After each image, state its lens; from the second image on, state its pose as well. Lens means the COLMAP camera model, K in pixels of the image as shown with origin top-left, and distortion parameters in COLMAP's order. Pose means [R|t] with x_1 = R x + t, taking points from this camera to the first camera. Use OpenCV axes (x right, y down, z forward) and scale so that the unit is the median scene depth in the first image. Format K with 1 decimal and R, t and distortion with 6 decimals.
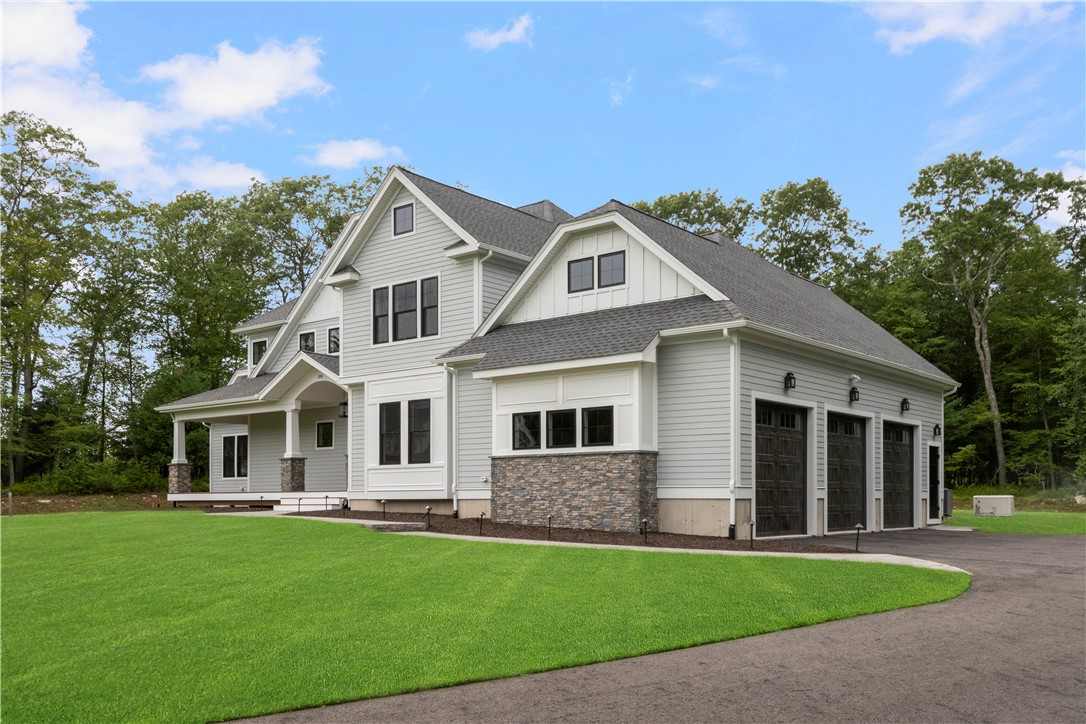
lens RADIAL K [[954.3, 0, 543.0], [0, 954.3, 362.0], [0, 0, 1]] dist [-0.001519, -0.002388]
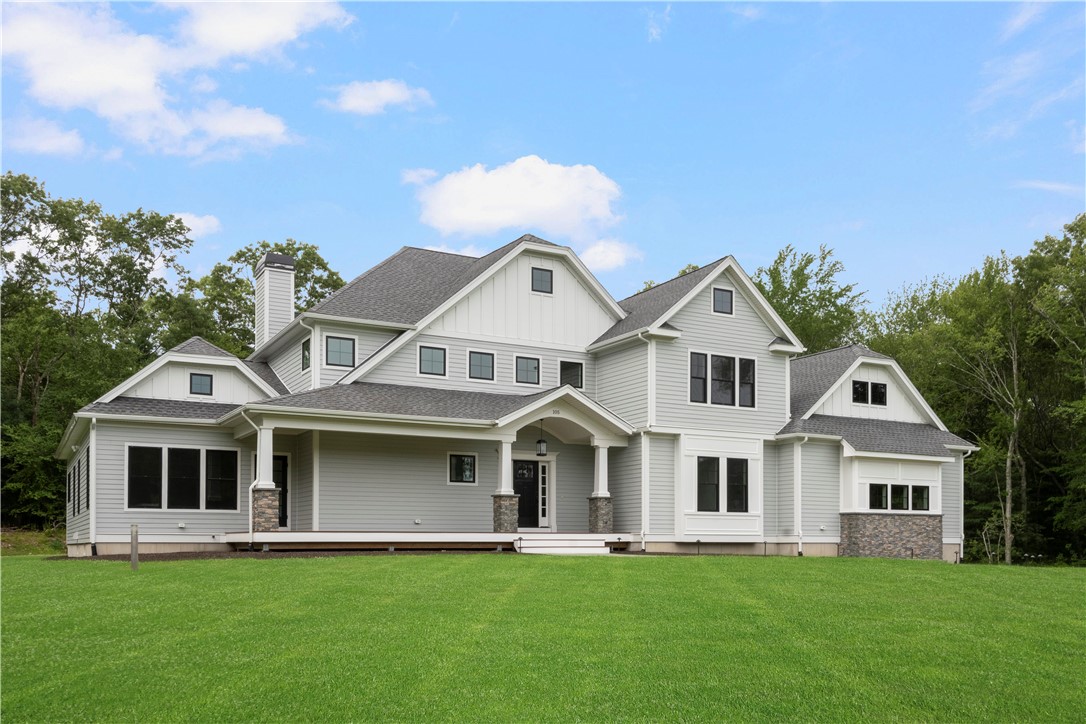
lens RADIAL K [[954.3, 0, 543.0], [0, 954.3, 362.0], [0, 0, 1]] dist [-0.001519, -0.002388]
pose [[0.377549, 0.174491, 0.909401, -1.351083], [-0.136400, 0.981852, -0.131765, 0.113324], [-0.915889, -0.074295, 0.394497, 0.774883]]
